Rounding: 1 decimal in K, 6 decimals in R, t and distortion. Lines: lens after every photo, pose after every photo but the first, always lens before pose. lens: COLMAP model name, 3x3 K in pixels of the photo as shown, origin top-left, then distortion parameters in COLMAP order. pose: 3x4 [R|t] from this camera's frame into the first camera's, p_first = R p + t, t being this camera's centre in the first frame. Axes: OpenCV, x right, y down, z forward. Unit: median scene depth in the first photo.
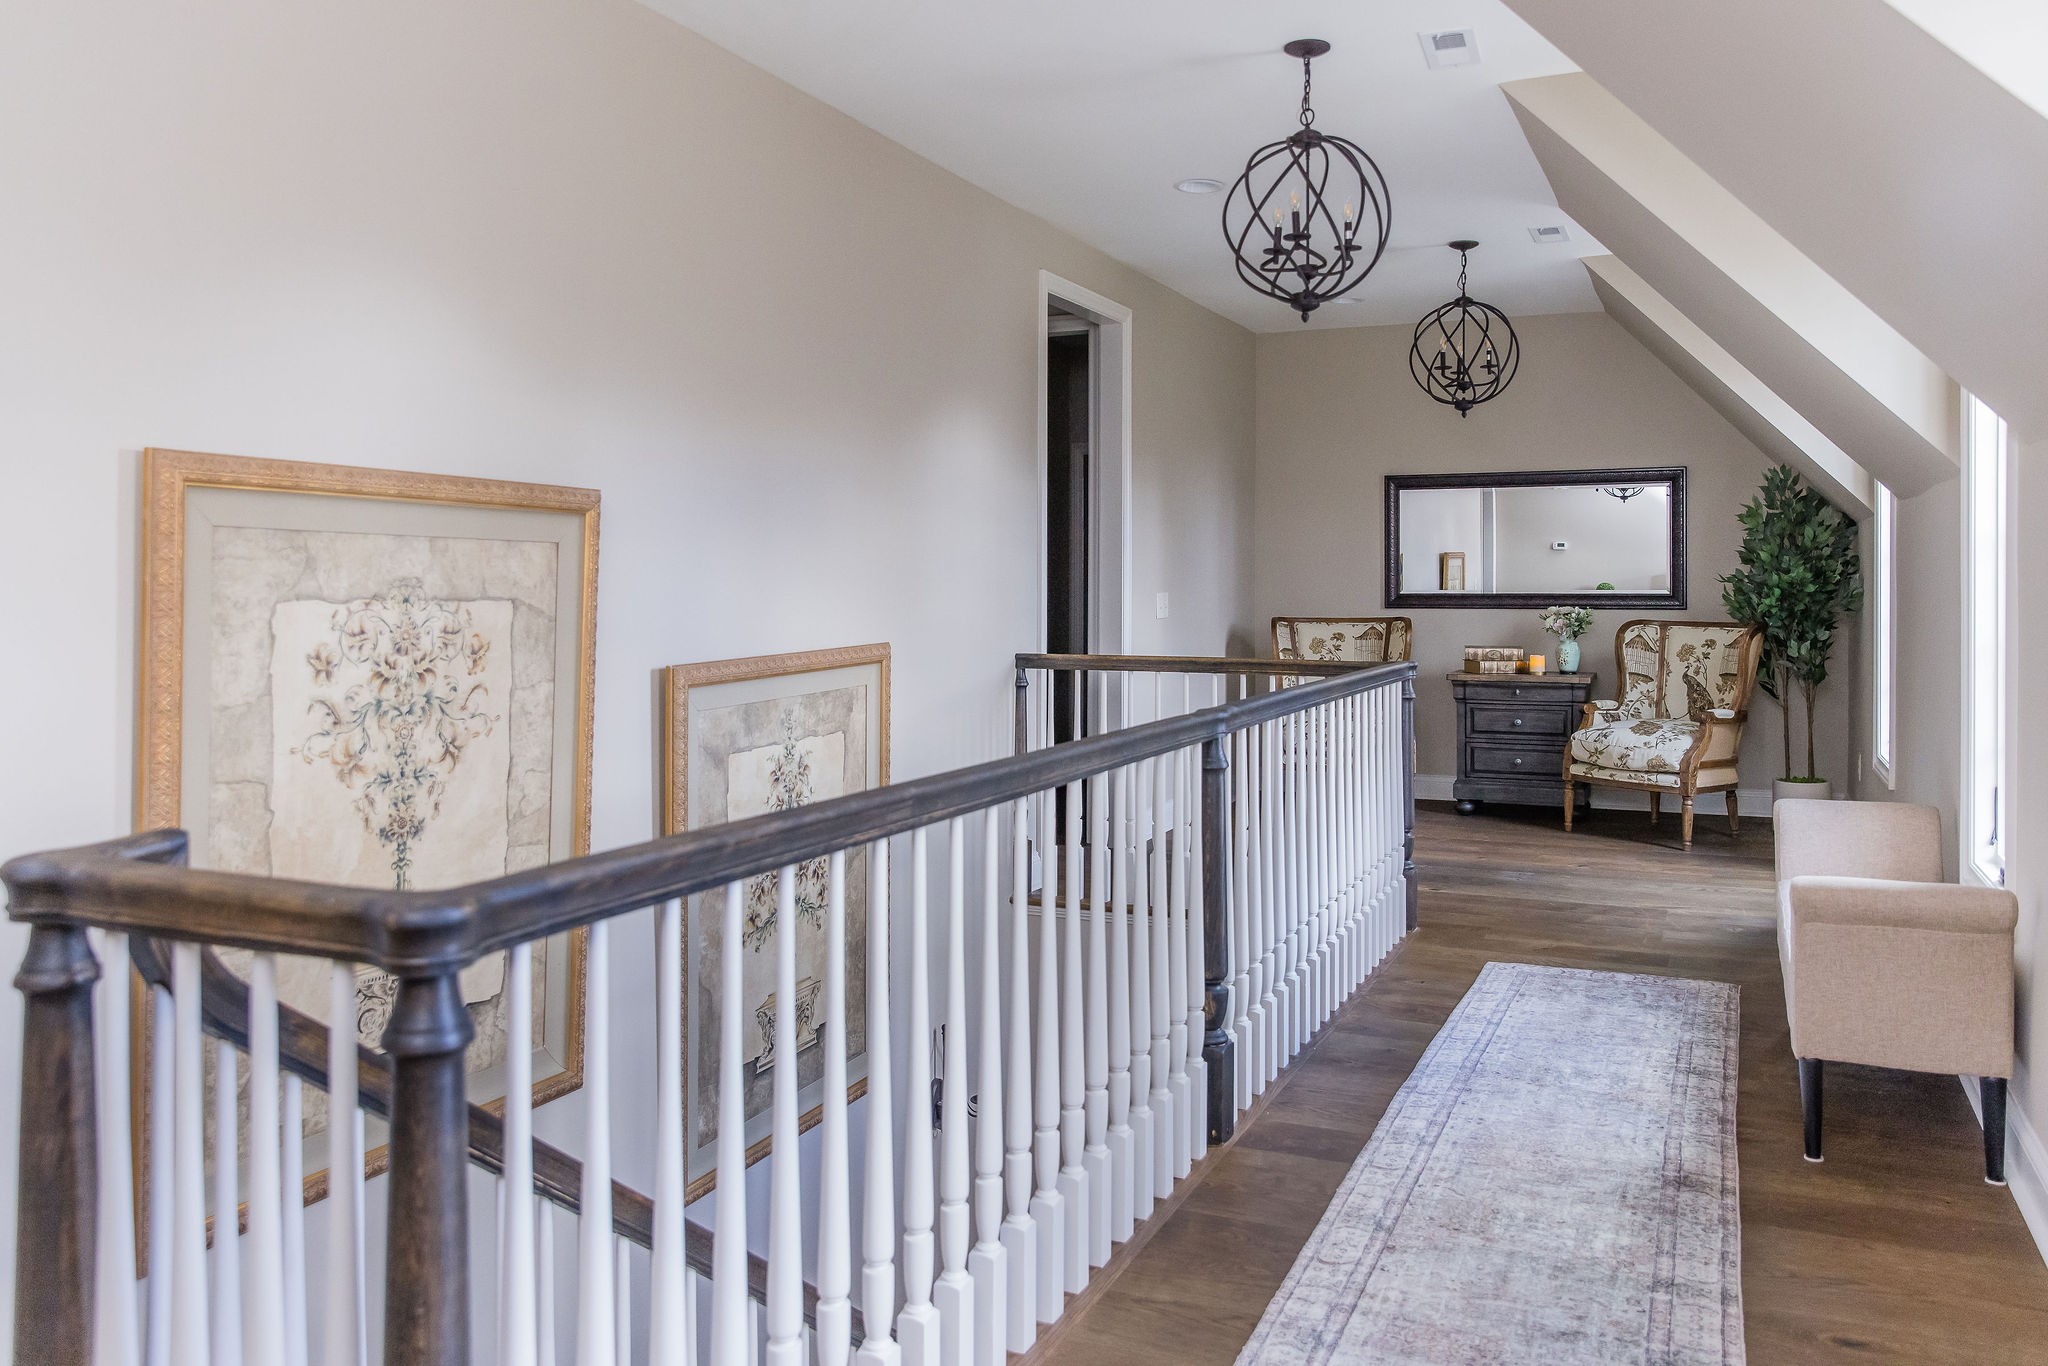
lens RADIAL K [[1692.4, 0, 1024.0], [0, 1692.4, 683.0], [0, 0, 1]] dist [0.038052, 0.003315]
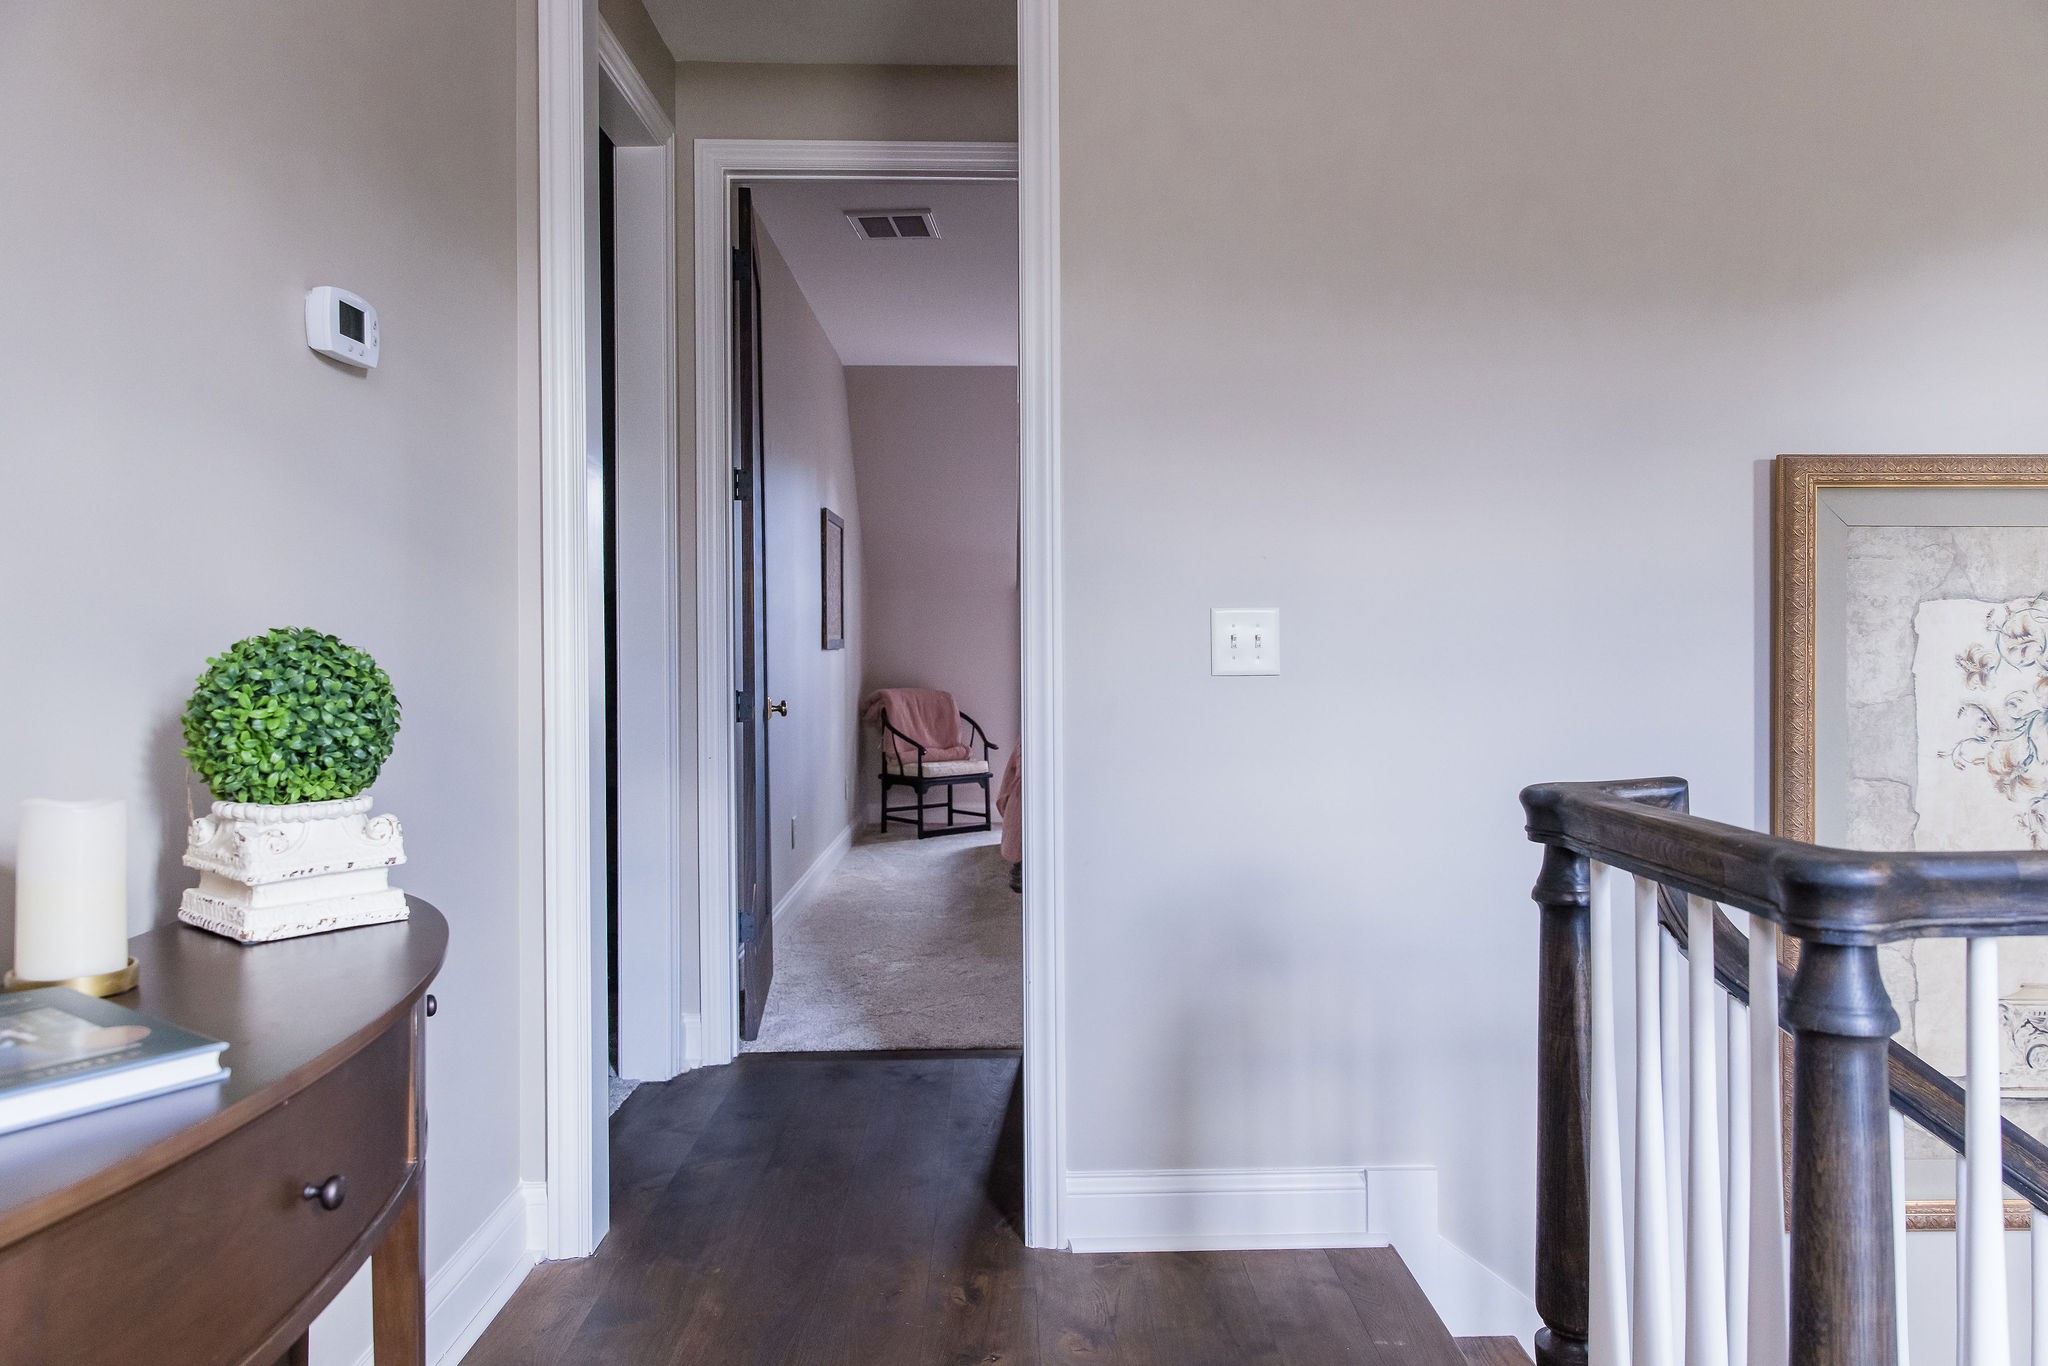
lens RADIAL K [[1367.7, 0, 1024.0], [0, 1367.7, 683.0], [0, 0, 1]] dist [0.016739, -0.000821]
pose [[0.434612, 0.013787, -0.900512, 0.060360], [-0.059353, 0.998148, -0.013363, 0.042431], [0.898660, 0.059256, 0.434625, 0.180958]]
